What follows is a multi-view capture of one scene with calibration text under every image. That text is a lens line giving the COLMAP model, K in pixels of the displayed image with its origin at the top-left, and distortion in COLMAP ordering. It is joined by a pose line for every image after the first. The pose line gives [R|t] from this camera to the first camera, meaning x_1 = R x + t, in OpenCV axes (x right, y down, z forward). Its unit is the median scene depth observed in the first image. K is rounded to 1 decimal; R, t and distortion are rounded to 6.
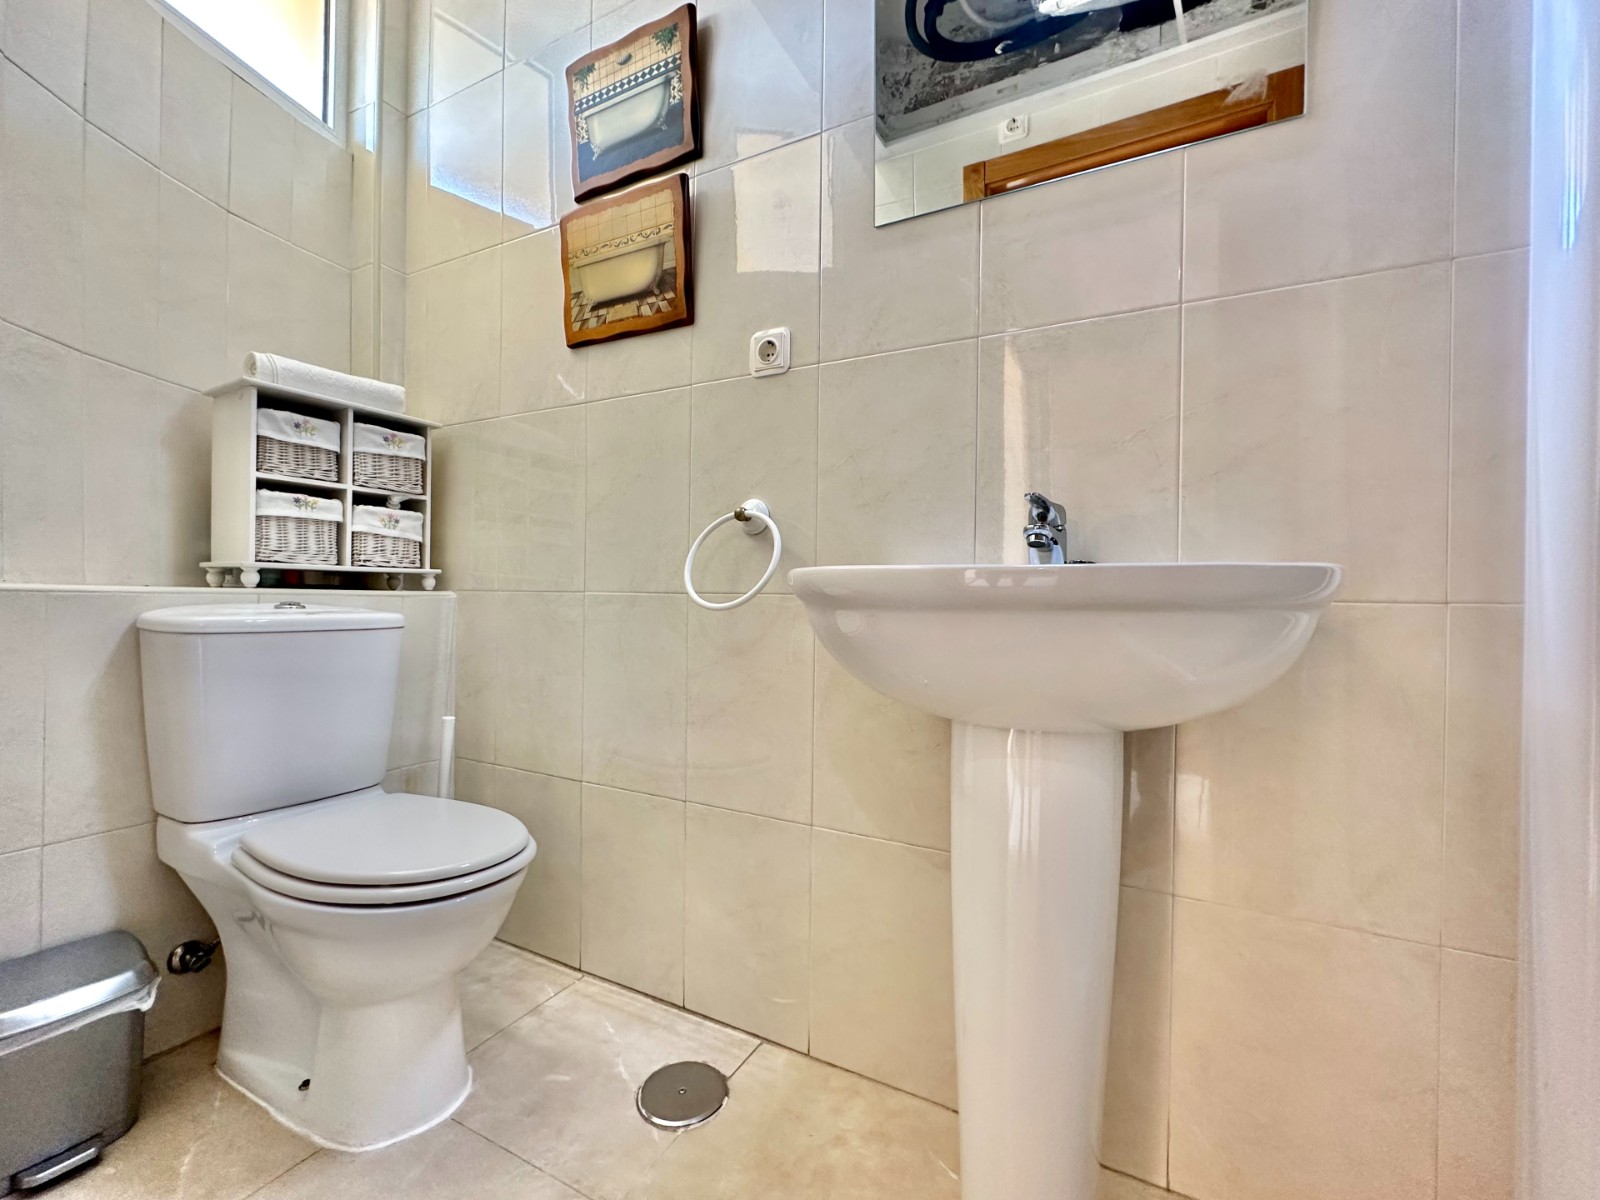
lens RADIAL K [[673.9, 0, 801.6], [0, 673.9, 601.3], [0, 0, 1]] dist [-0.002530, 0.000380]
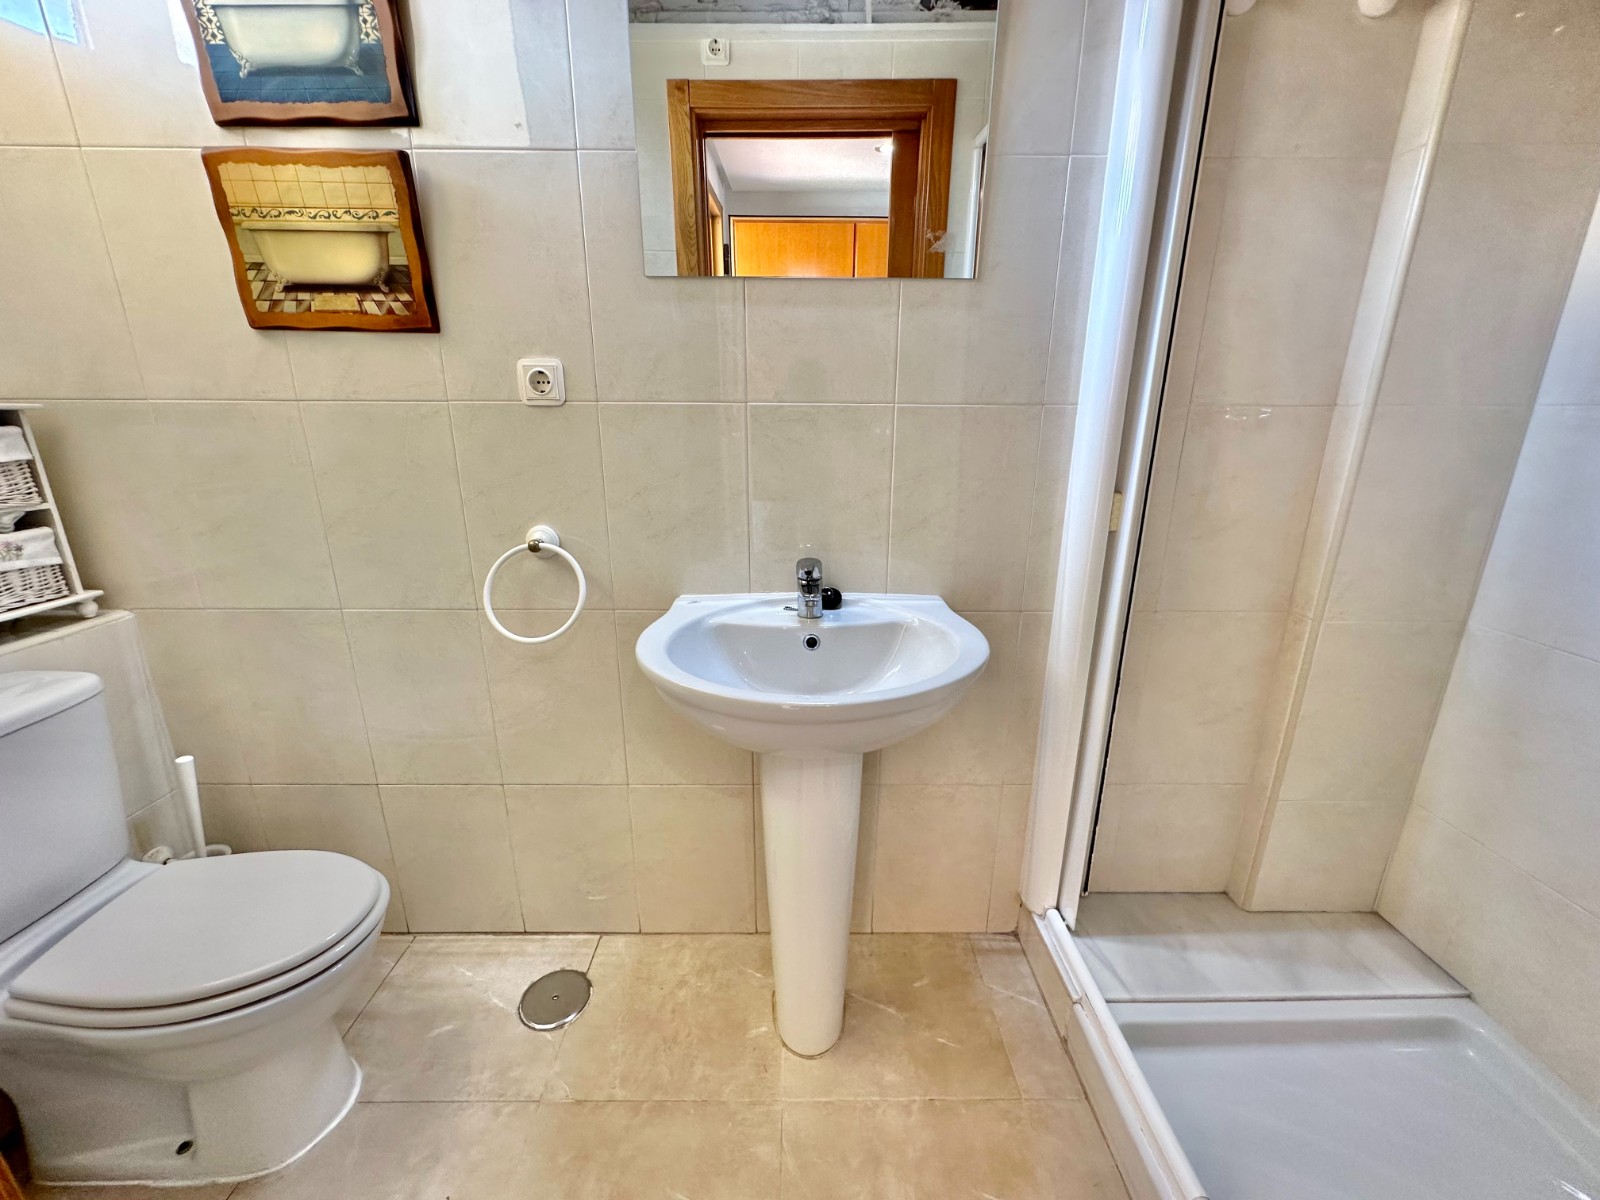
lens RADIAL K [[644.9, 0, 801.7], [0, 644.9, 597.6], [0, 0, 1]] dist [-0.002078, 0.000590]
pose [[0.879284, -0.143686, 0.454108, -0.176698], [0.008277, 0.957877, 0.287058, -0.311124], [-0.476226, -0.248647, 0.843435, -0.078343]]
